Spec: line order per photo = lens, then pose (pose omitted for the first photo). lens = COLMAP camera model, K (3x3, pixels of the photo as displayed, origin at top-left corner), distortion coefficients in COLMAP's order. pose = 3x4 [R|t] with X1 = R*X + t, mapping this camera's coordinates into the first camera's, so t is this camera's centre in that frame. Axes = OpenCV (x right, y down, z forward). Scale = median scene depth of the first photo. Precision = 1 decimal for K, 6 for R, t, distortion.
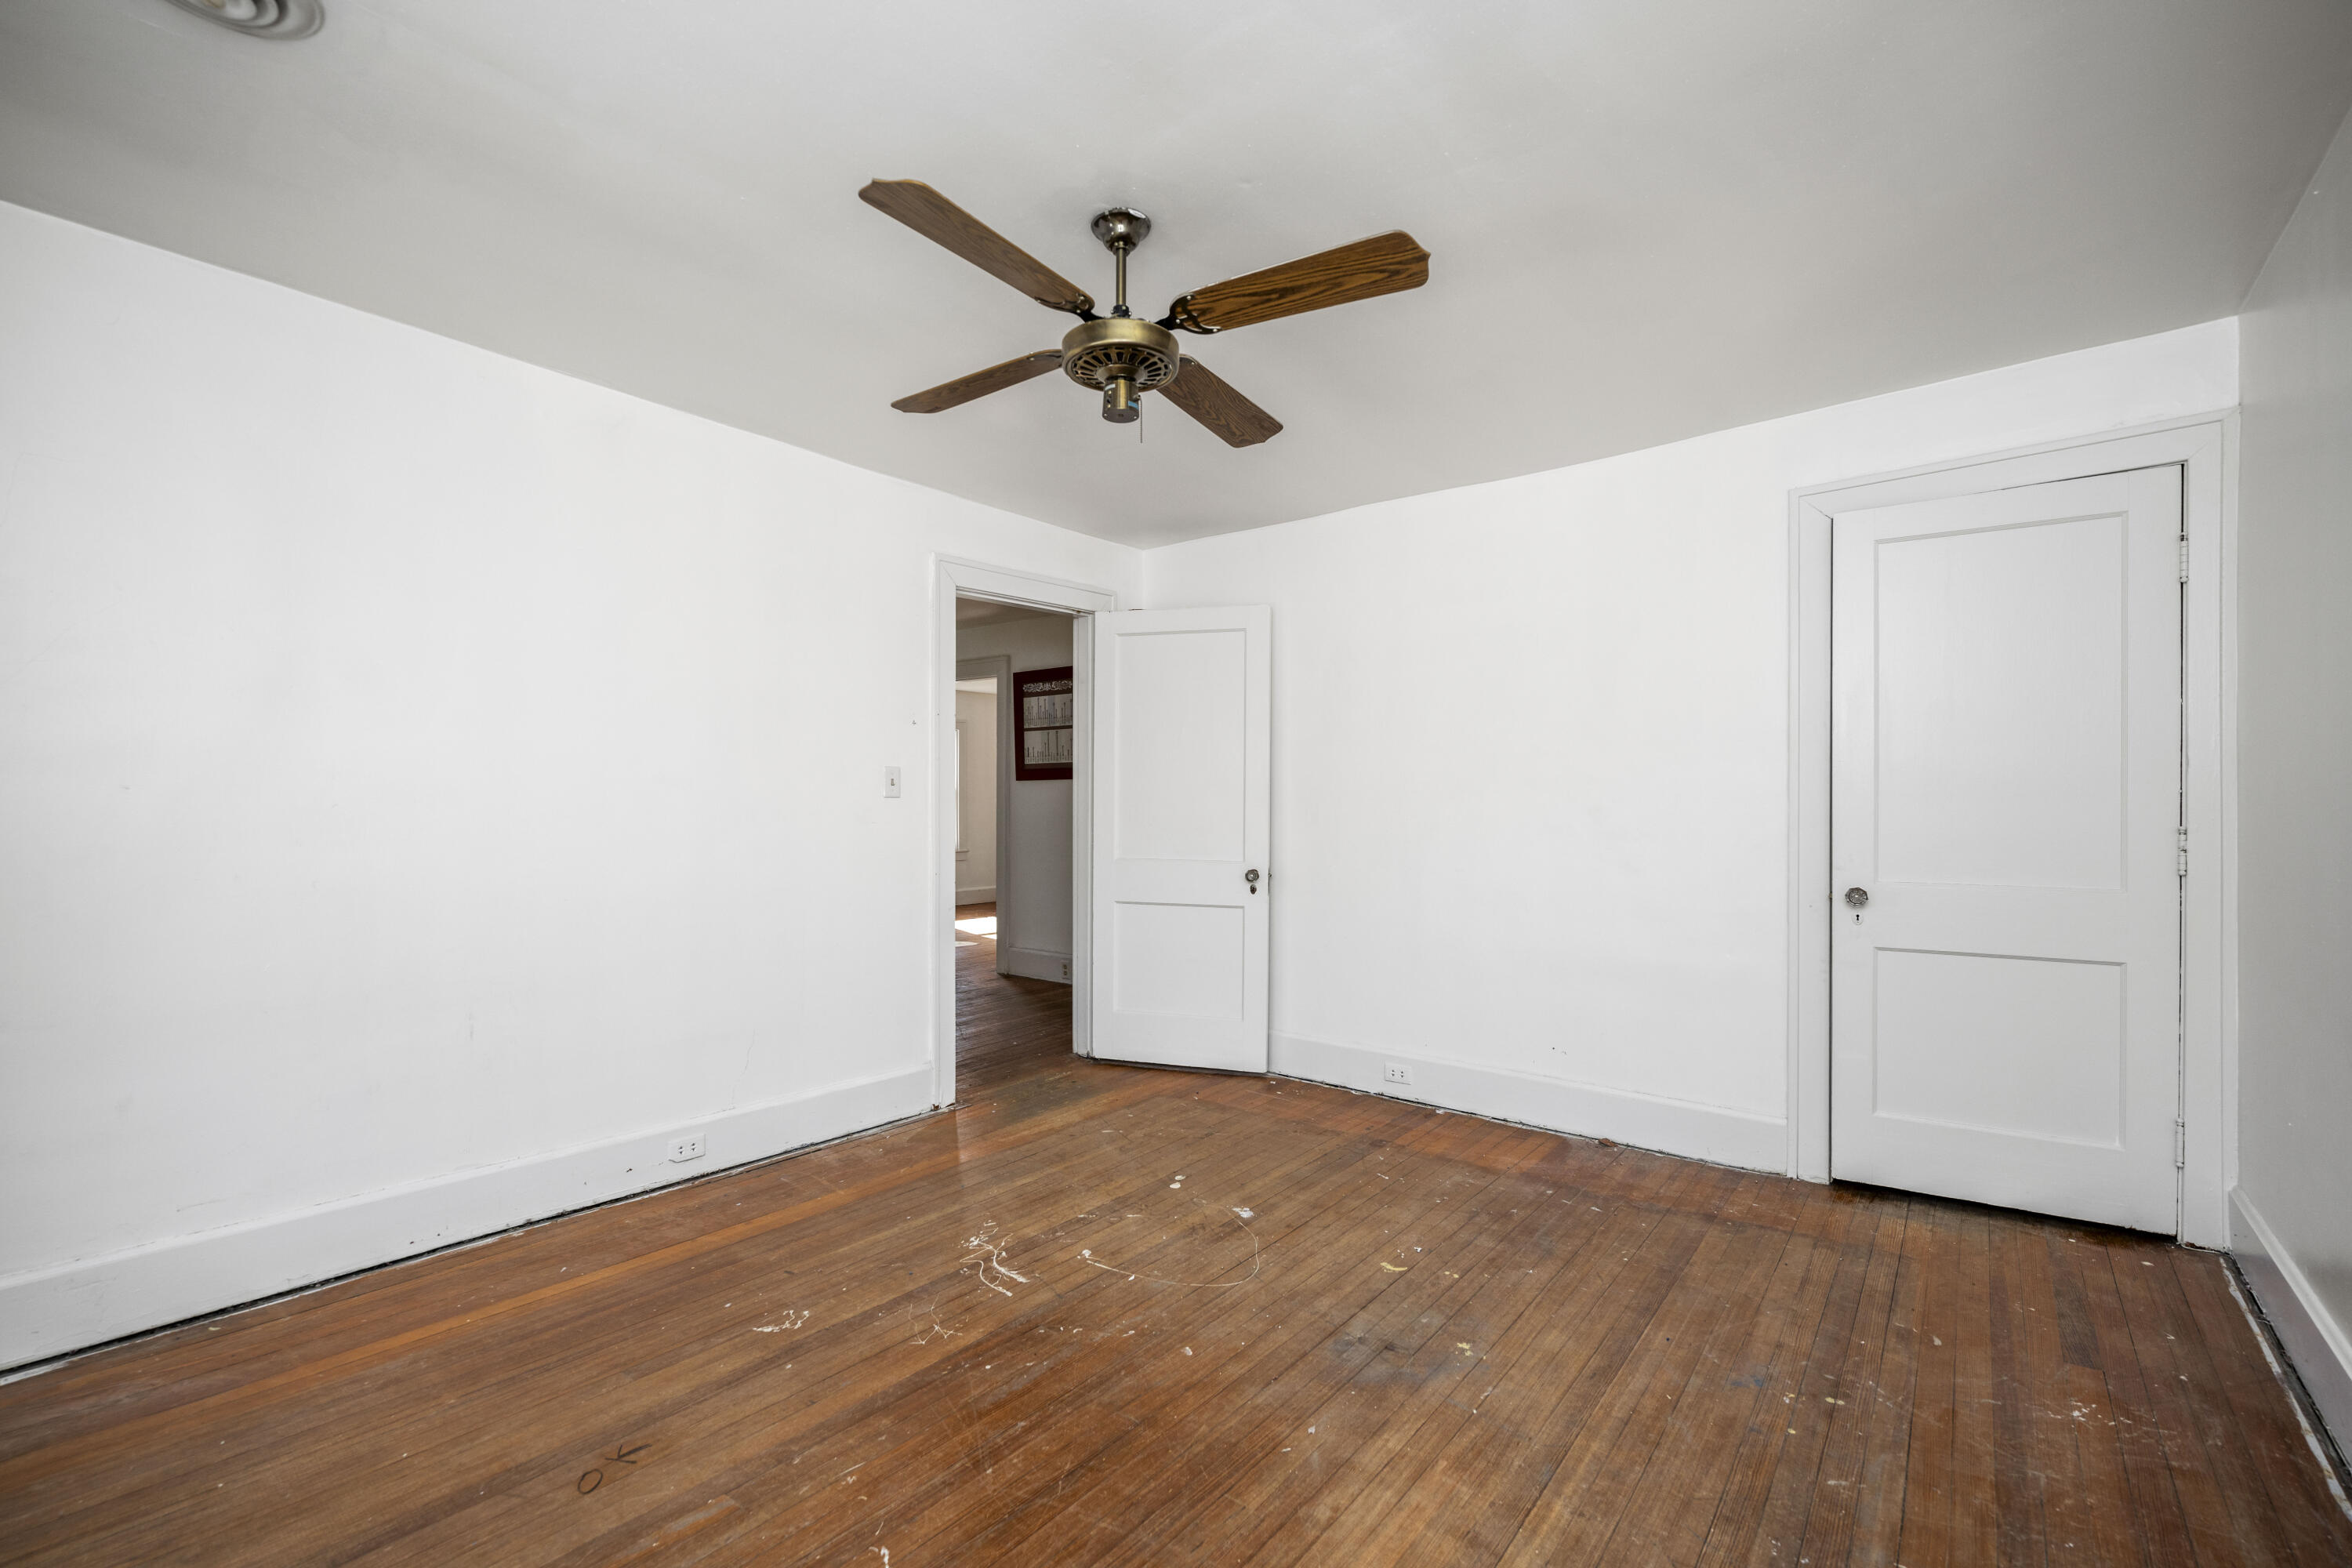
lens RADIAL K [[1012.3, 0, 1175.0], [0, 1012.3, 793.6], [0, 0, 1]] dist [-0.003460, -0.000405]
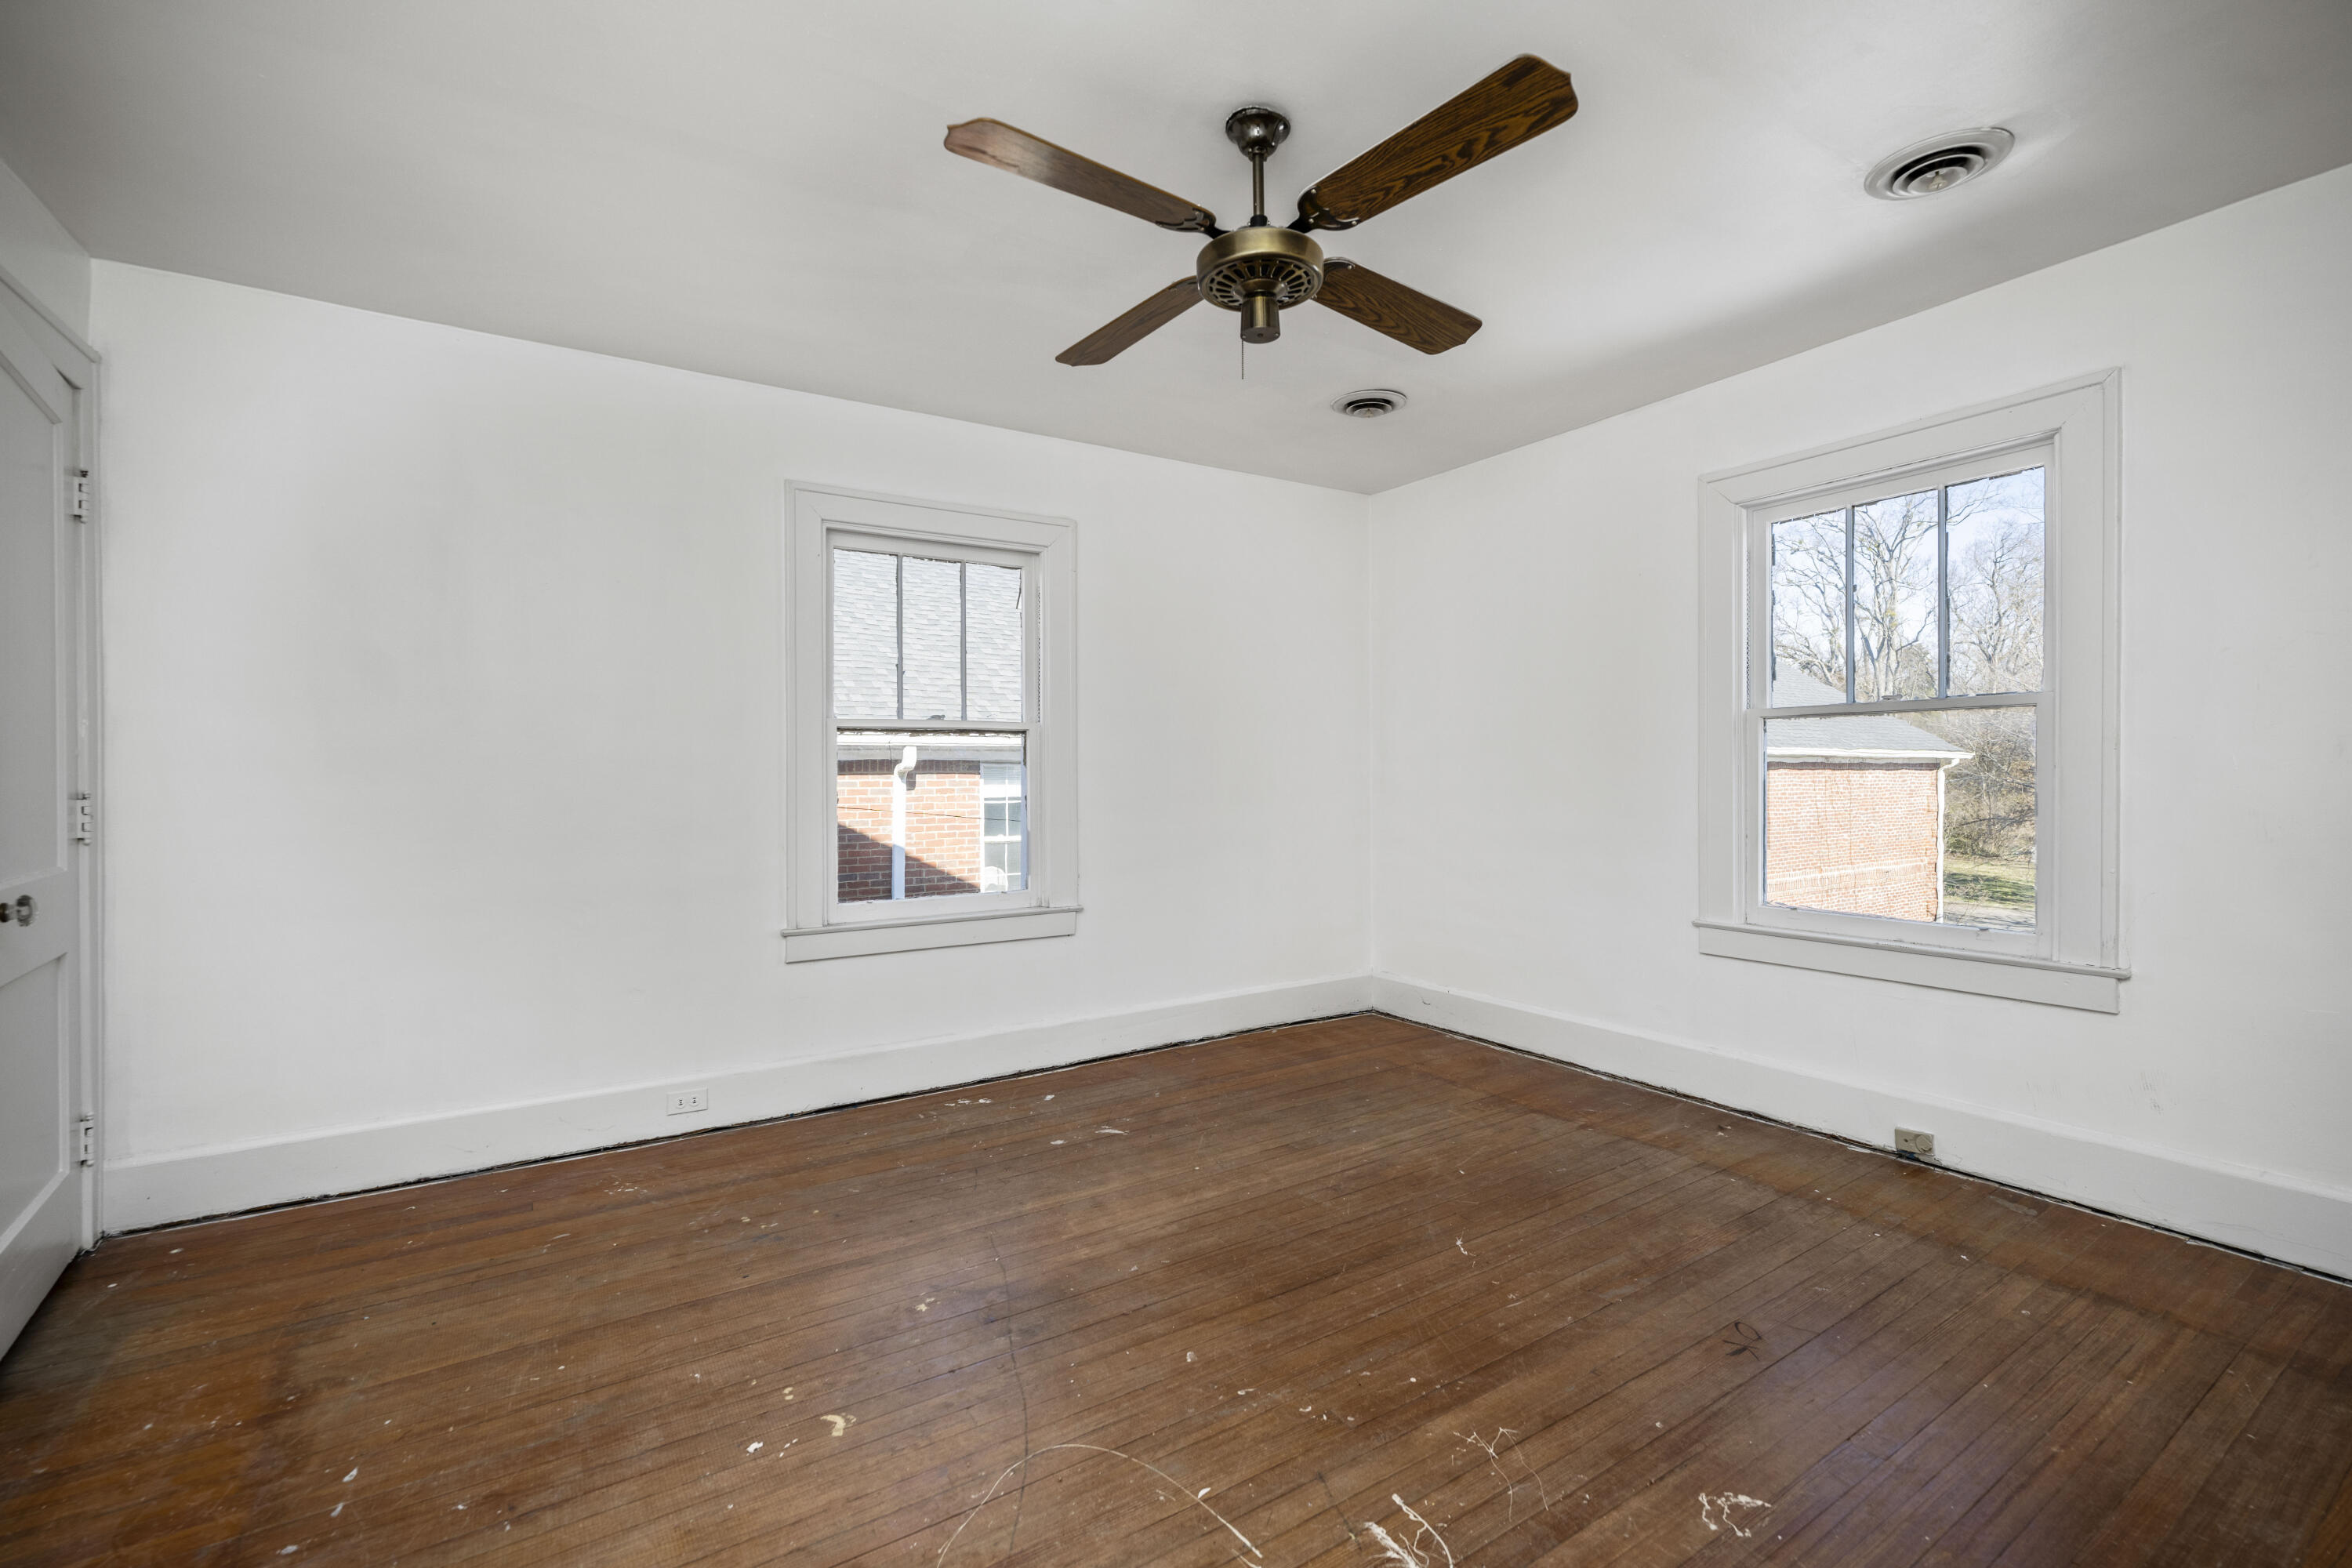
lens RADIAL K [[1012.3, 0, 1179.4], [0, 1012.3, 784.6], [0, 0, 1]] dist [-0.003460, -0.000405]
pose [[-0.946283, 0.004380, 0.323311, -0.282348], [0.004141, 0.999990, -0.001428, 0.041752], [-0.323314, -0.000013, -0.946292, 1.923537]]
